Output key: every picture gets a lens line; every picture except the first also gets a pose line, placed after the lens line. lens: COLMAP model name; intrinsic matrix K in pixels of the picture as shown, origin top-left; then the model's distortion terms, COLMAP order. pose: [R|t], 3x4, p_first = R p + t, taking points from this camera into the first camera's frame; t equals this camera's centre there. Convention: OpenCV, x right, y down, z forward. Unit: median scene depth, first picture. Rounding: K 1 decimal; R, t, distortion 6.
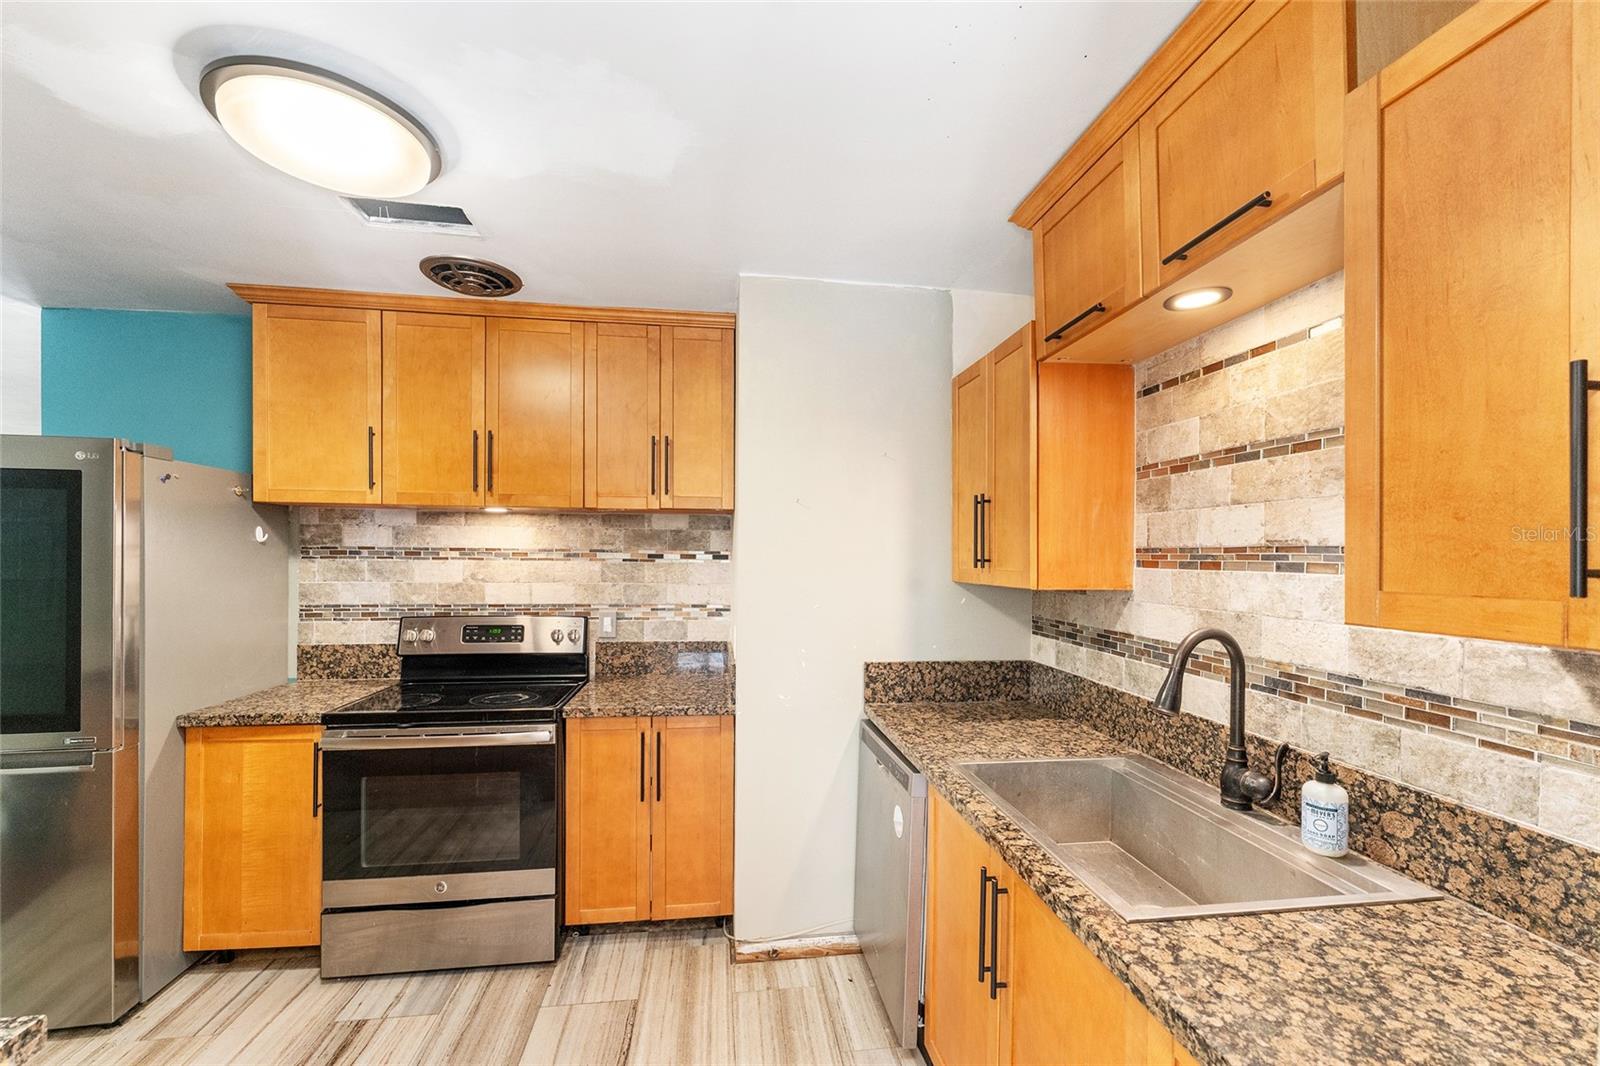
lens RADIAL K [[648.2, 0, 804.5], [0, 648.2, 558.4], [0, 0, 1]] dist [-0.000976, 0.000191]
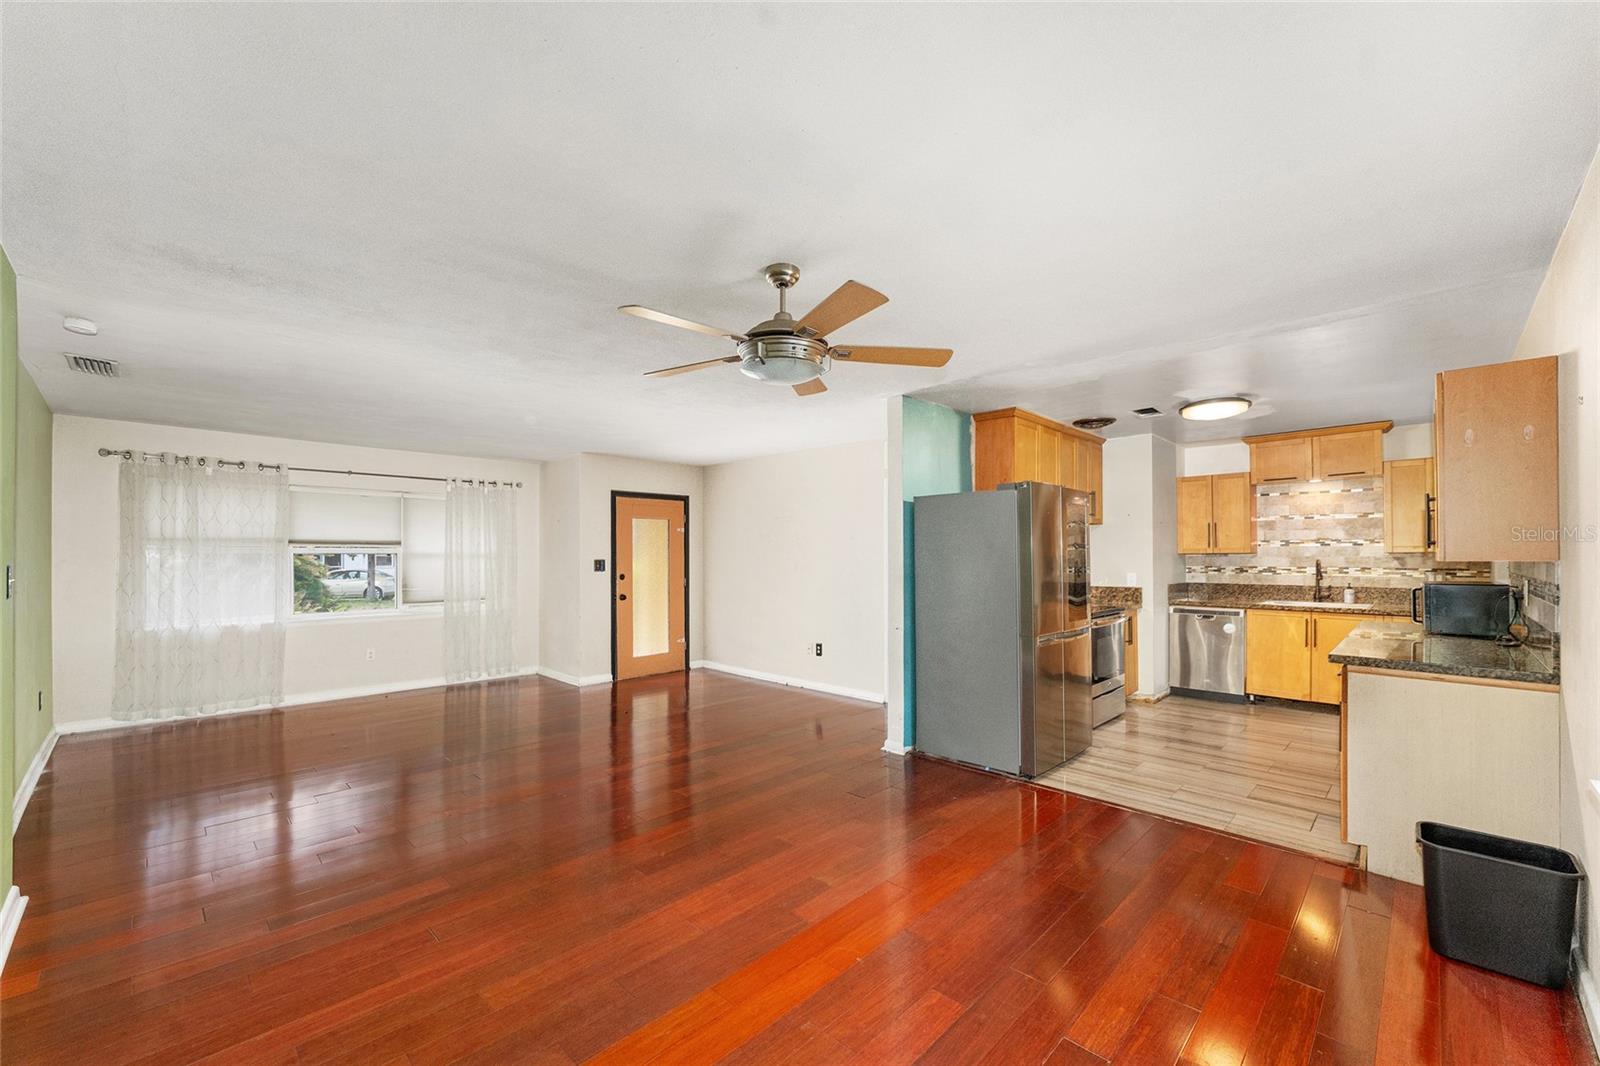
lens RADIAL K [[648.2, 0, 804.8], [0, 648.2, 555.7], [0, 0, 1]] dist [-0.000976, 0.000191]
pose [[0.785963, -0.011279, 0.618171, -2.384109], [0.011854, 0.999925, 0.003172, 0.016491], [-0.618160, 0.004835, 0.786037, -0.123360]]
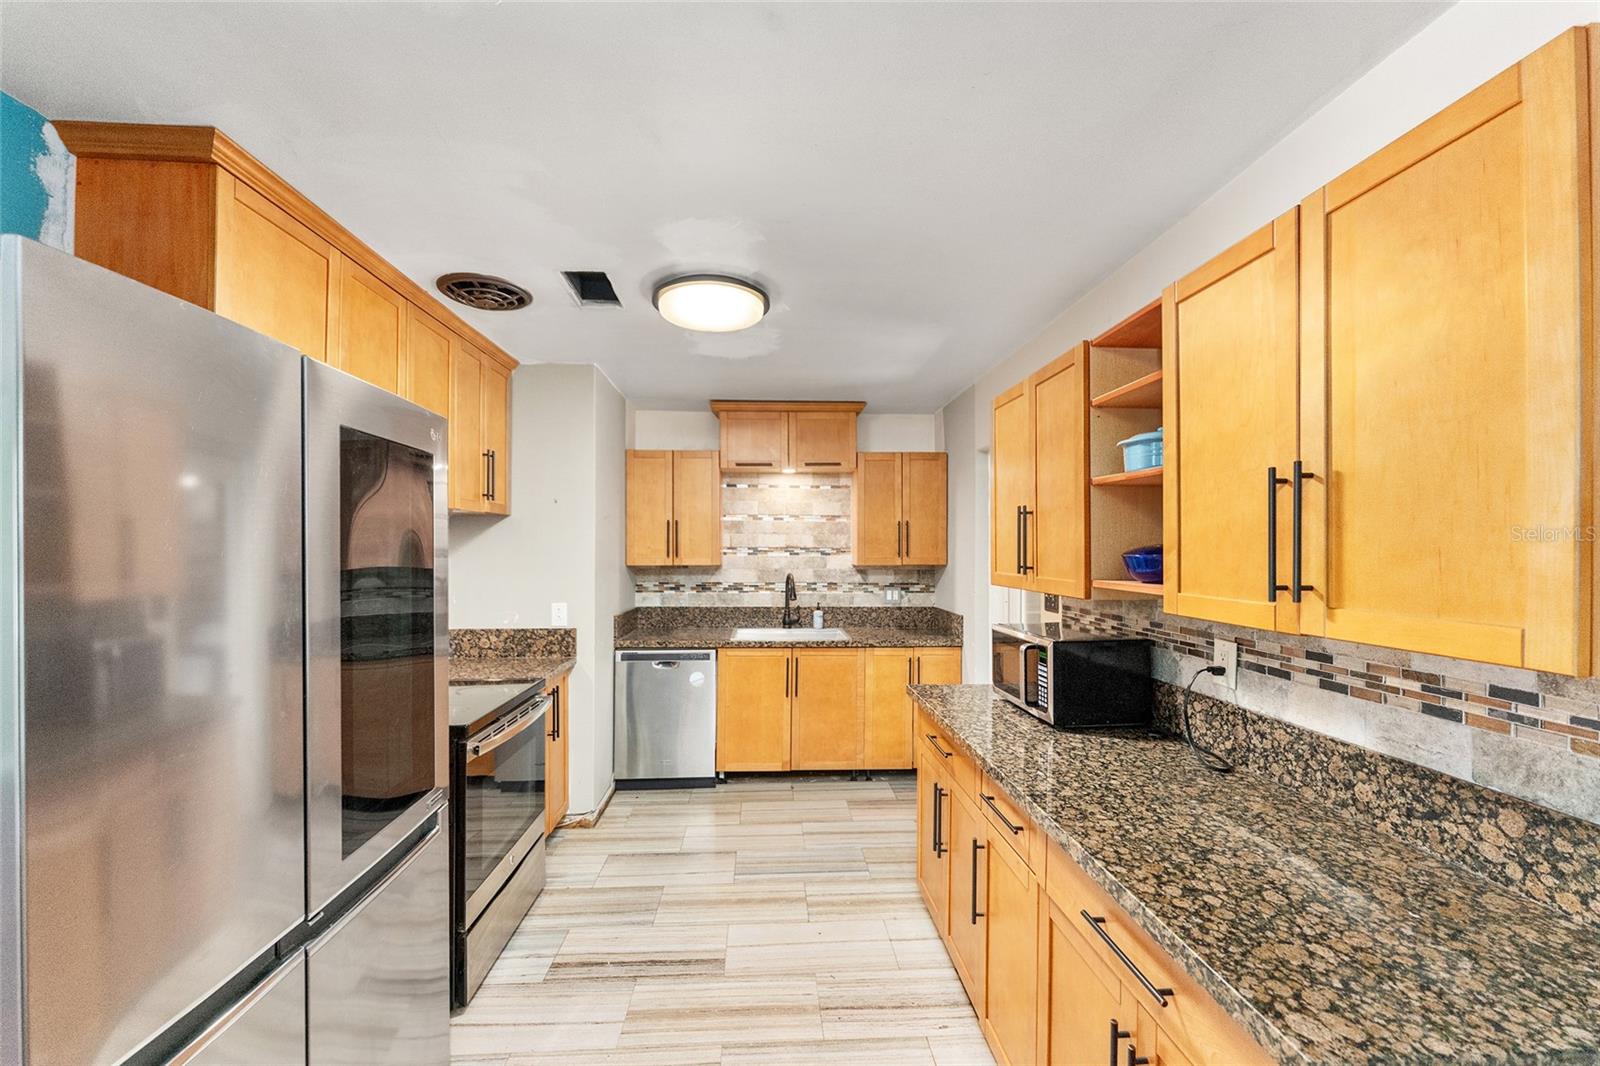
lens RADIAL K [[648.2, 0, 797.9], [0, 648.2, 539.5], [0, 0, 1]] dist [-0.000976, 0.000191]
pose [[0.083711, 0.008473, 0.996454, -1.352994], [0.000447, 0.999963, -0.008540, -0.017277], [-0.996490, 0.001160, 0.083704, 0.359834]]
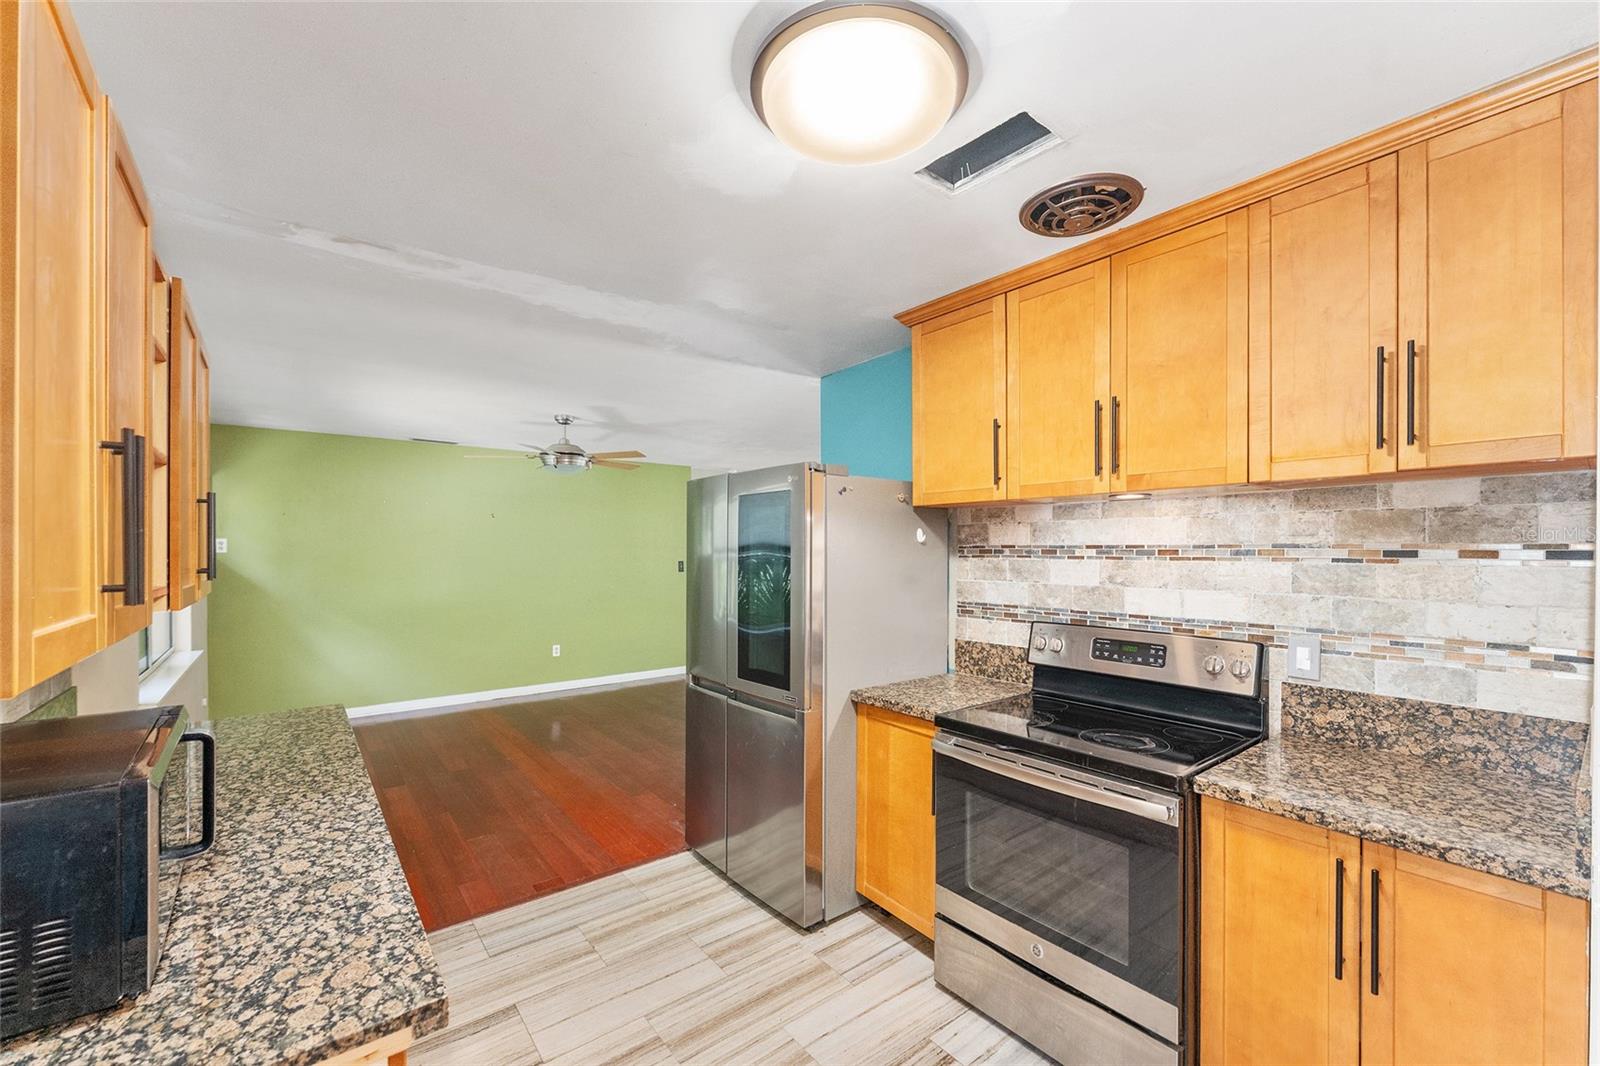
lens RADIAL K [[648.2, 0, 798.0], [0, 648.2, 556.1], [0, 0, 1]] dist [-0.000976, 0.000191]
pose [[0.499213, -0.000317, -0.866480, 0.009061], [0.002902, 0.999995, 0.001306, -0.004148], [0.866475, -0.003167, 0.499211, 0.268333]]
